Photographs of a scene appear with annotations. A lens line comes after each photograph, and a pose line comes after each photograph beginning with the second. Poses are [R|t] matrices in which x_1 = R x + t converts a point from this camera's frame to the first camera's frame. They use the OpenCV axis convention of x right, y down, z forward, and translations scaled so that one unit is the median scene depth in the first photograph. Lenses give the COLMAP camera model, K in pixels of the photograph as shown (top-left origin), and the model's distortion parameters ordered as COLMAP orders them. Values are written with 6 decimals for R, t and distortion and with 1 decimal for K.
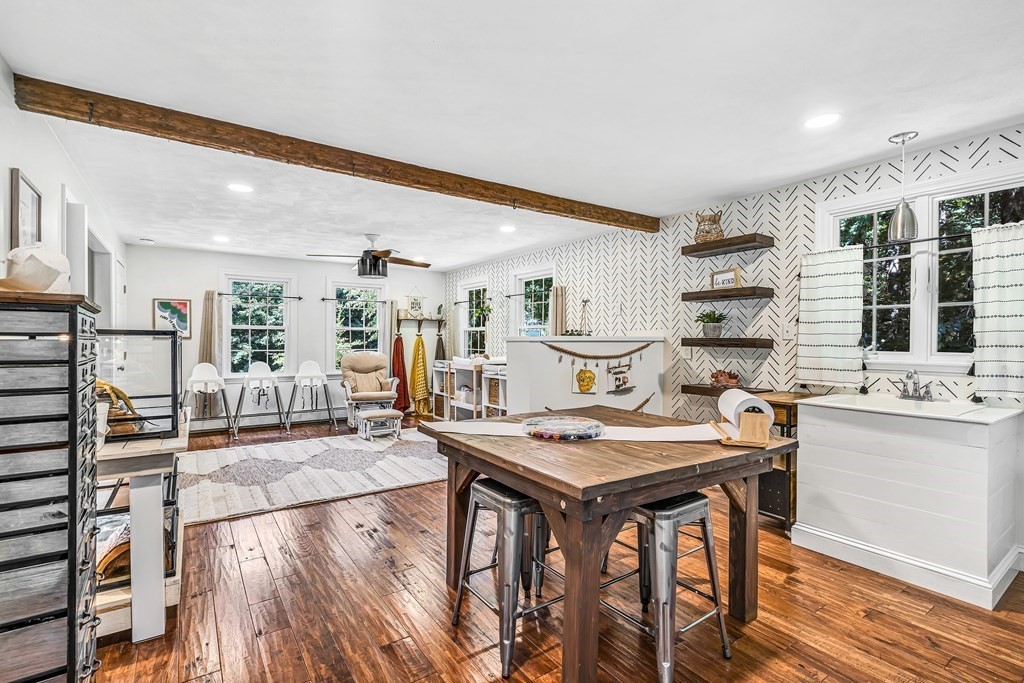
lens RADIAL K [[473.8, 0, 508.8], [0, 473.8, 343.3], [0, 0, 1]] dist [-0.001847, -0.000378]
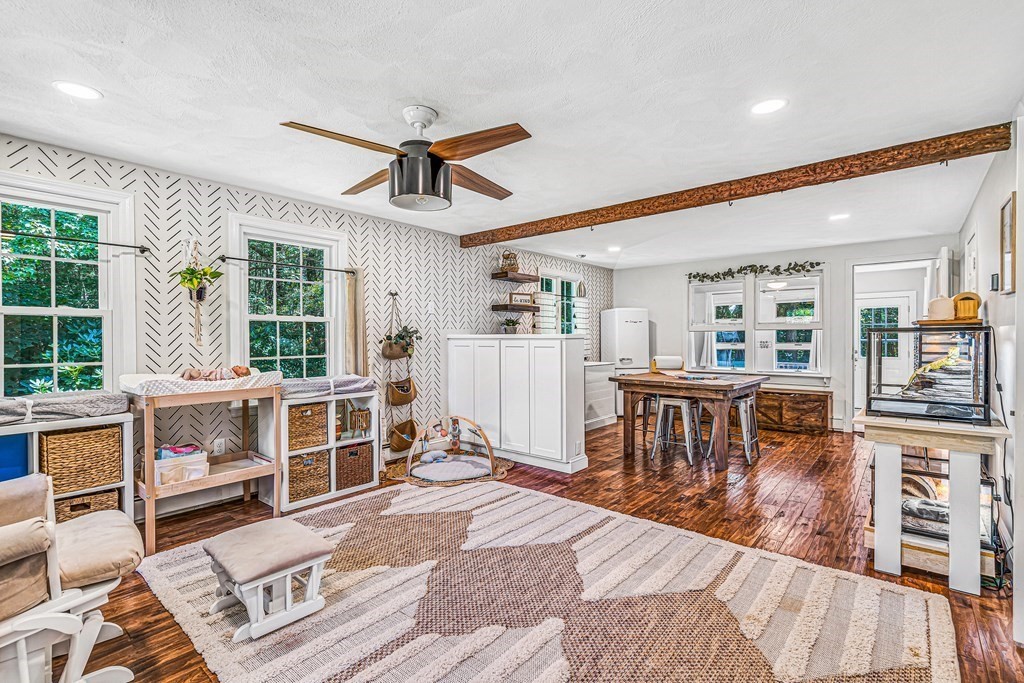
lens RADIAL K [[473.8, 0, 504.6], [0, 473.8, 343.1], [0, 0, 1]] dist [-0.001847, -0.000378]
pose [[-0.266937, -0.000472, 0.963714, -1.060881], [0.020567, 0.999769, 0.006186, 0.002012], [-0.963494, 0.021472, -0.266866, 1.476126]]
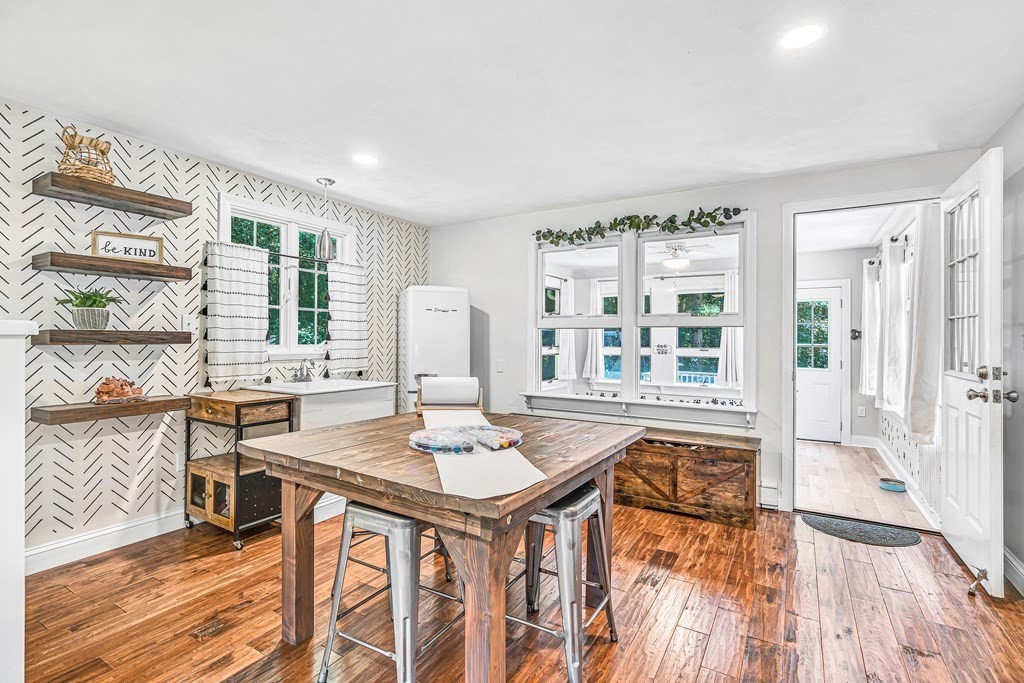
lens RADIAL K [[473.8, 0, 513.0], [0, 473.8, 336.2], [0, 0, 1]] dist [-0.001847, -0.000378]
pose [[-0.428089, 0.009453, 0.903687, -0.419334], [0.009418, 0.999938, -0.005998, 0.006842], [-0.903688, 0.005943, -0.428151, 0.782798]]
